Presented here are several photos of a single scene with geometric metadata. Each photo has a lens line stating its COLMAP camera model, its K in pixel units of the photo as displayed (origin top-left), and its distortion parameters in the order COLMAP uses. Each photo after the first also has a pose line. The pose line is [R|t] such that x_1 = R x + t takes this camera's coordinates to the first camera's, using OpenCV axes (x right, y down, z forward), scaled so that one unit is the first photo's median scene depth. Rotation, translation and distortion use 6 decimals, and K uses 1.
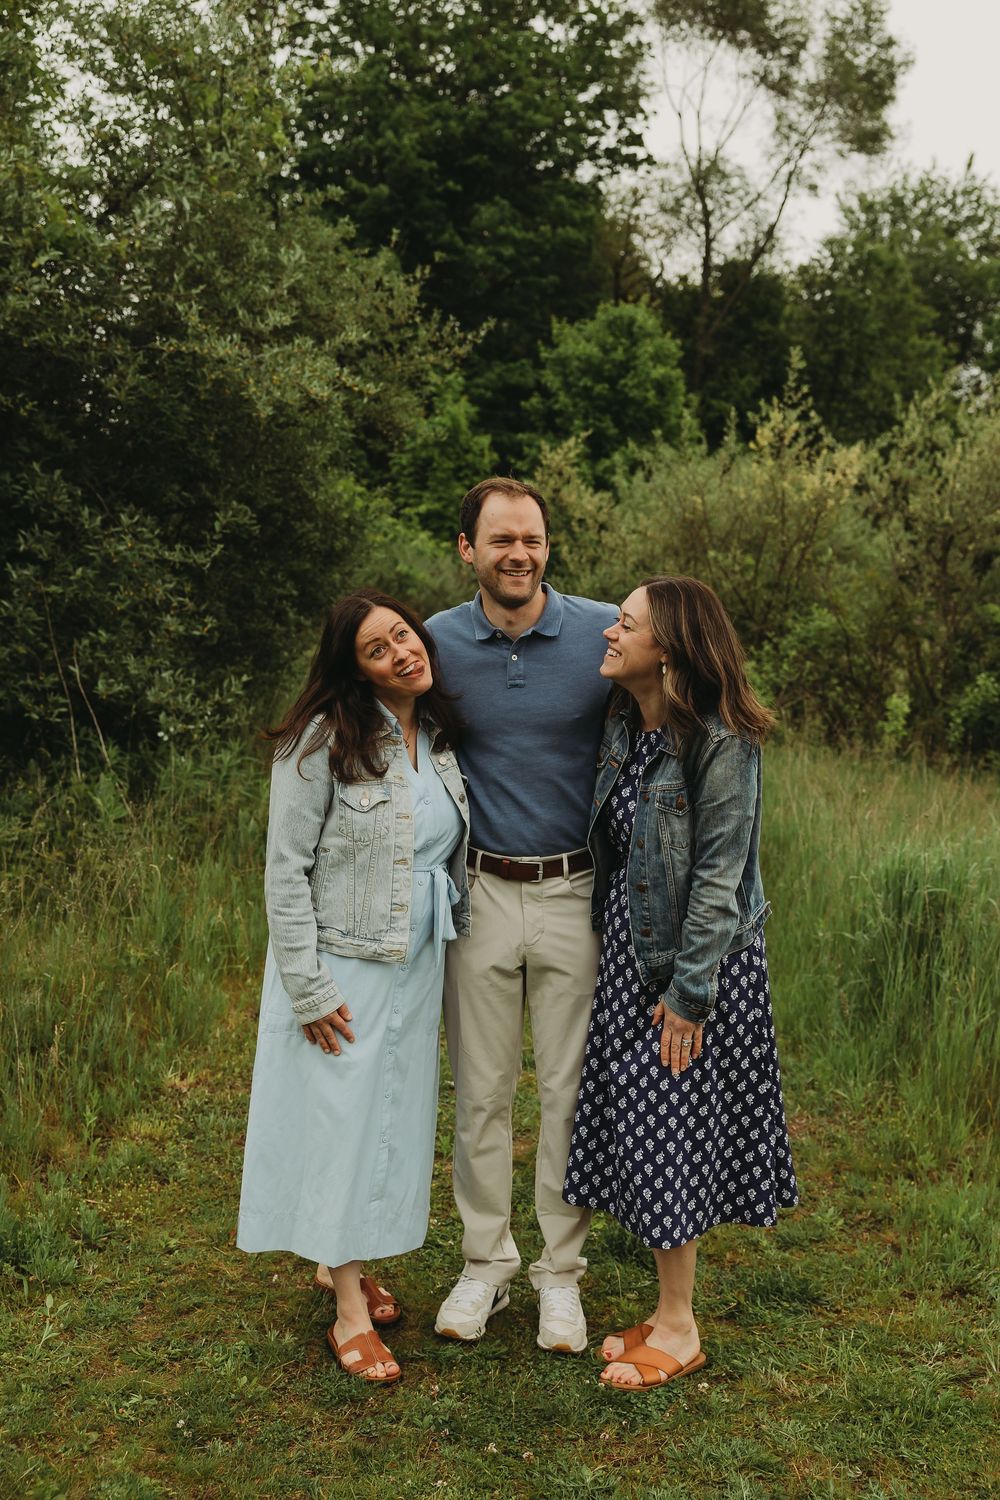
lens RADIAL K [[1554.0, 0, 506.3], [0, 1554.0, 717.4], [0, 0, 1]] dist [0.009795, 0.014205]
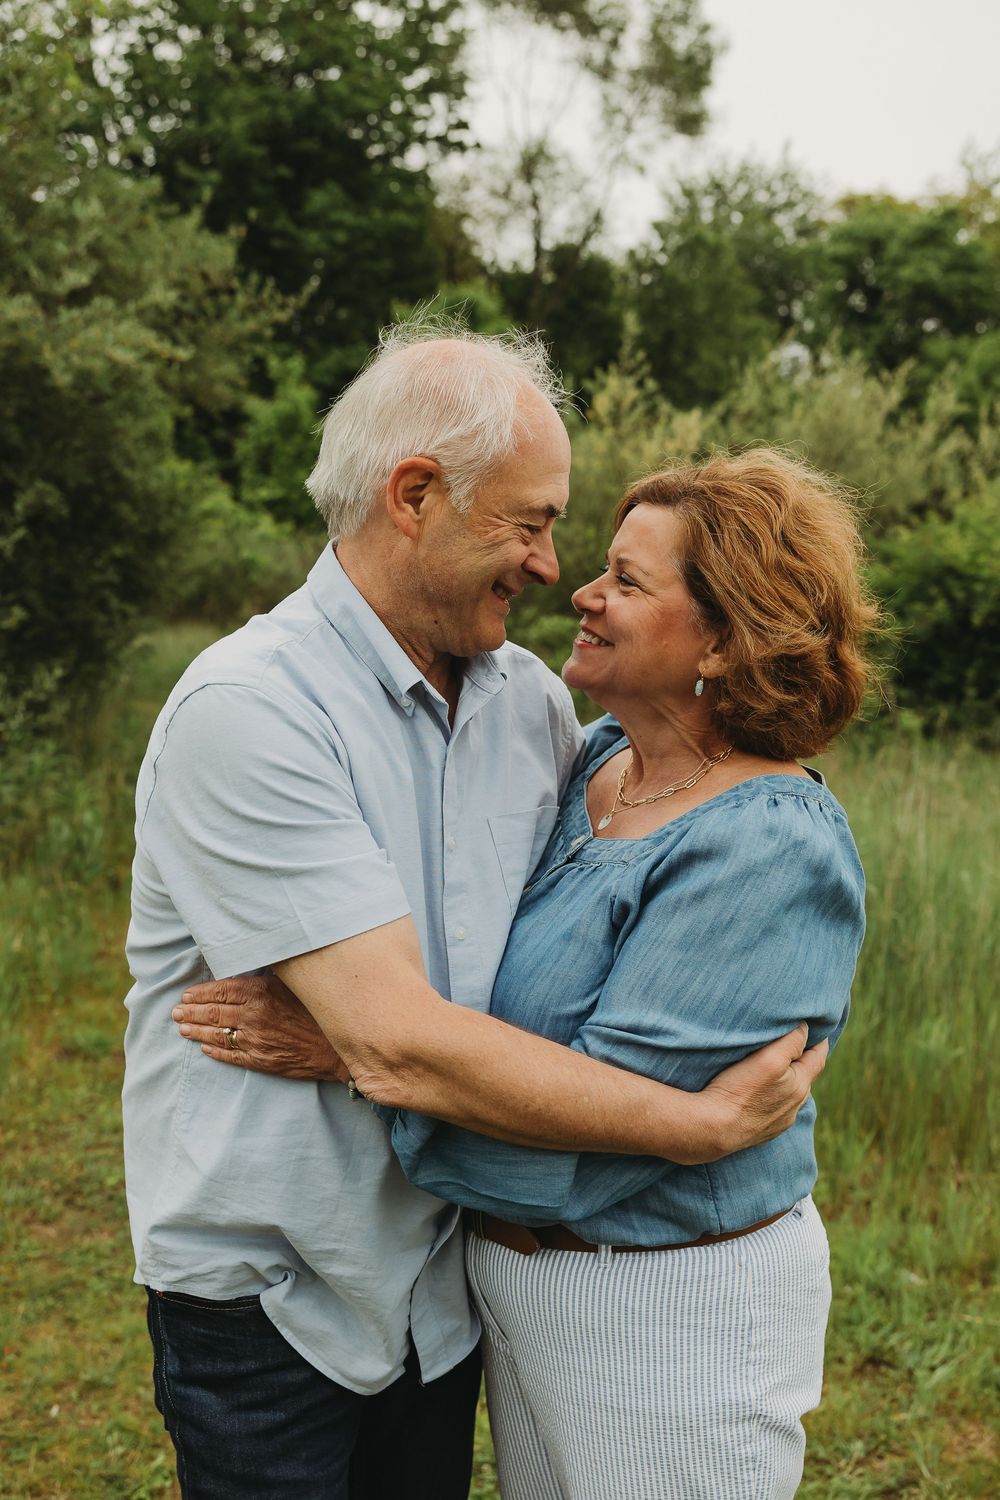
lens RADIAL K [[1464.8, 0, 479.9], [0, 1464.8, 749.1], [0, 0, 1]] dist [0.004171, -0.001354]
pose [[0.996239, -0.039955, 0.076887, 0.008740], [0.037065, 0.998565, 0.038650, -0.002326], [-0.078321, -0.035655, 0.996290, 0.071229]]
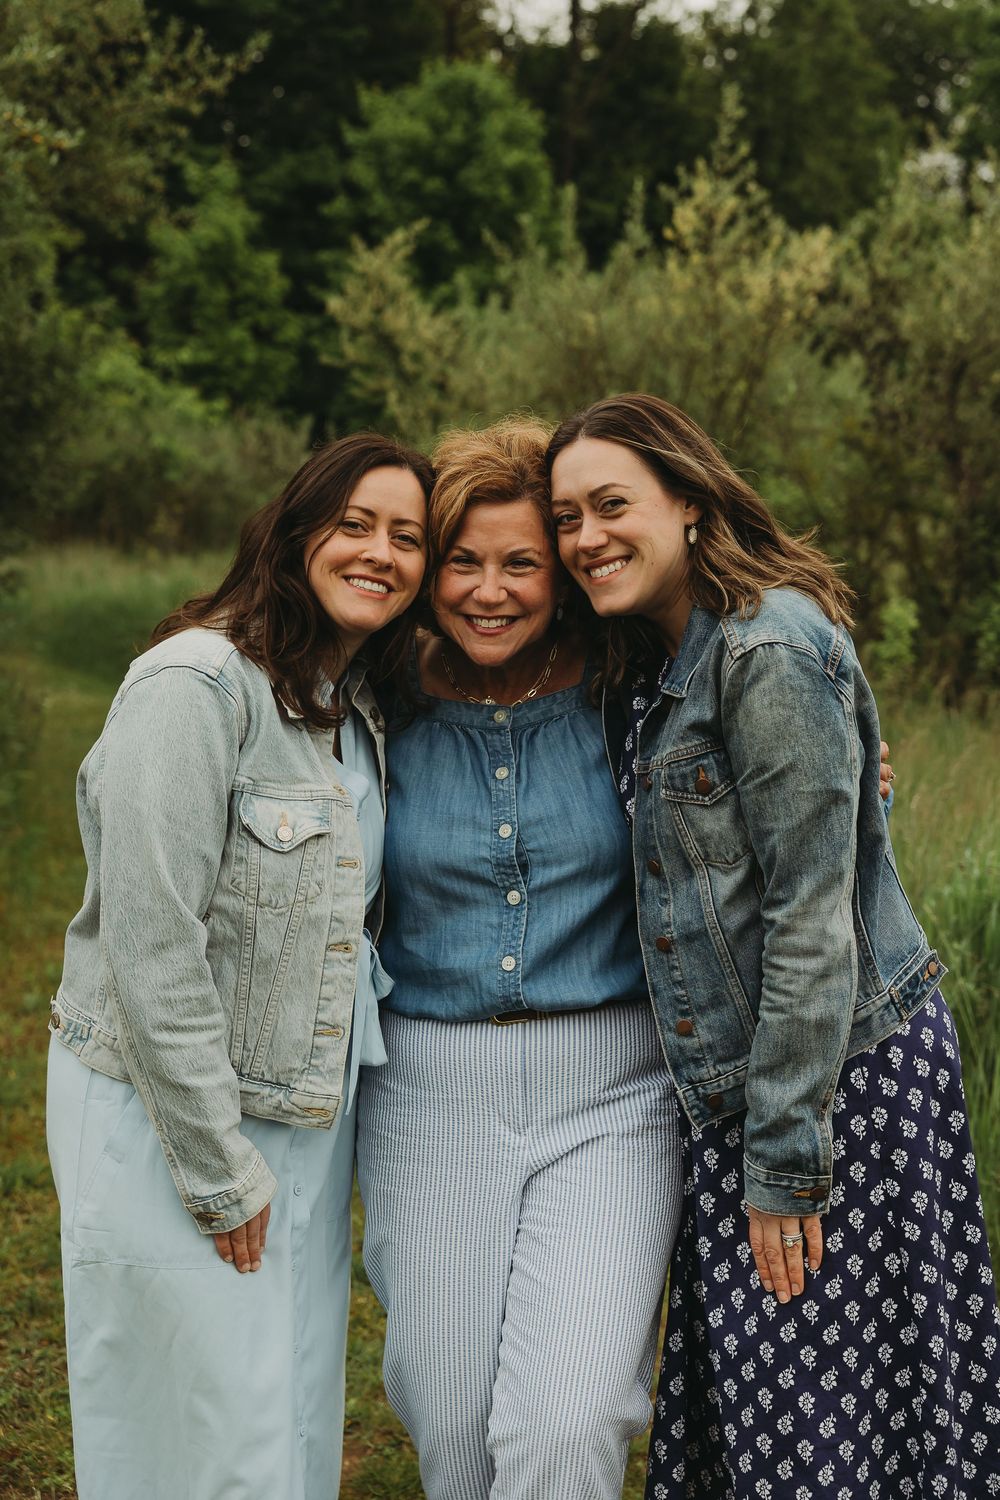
lens RADIAL K [[2057.2, 0, 478.7], [0, 2057.2, 707.0], [0, 0, 1]] dist [0.005596, -0.001817]
pose [[0.996469, -0.039014, 0.074351, 0.003990], [0.036850, 0.998863, 0.030255, -0.002194], [-0.075447, -0.027409, 0.996773, 0.111407]]
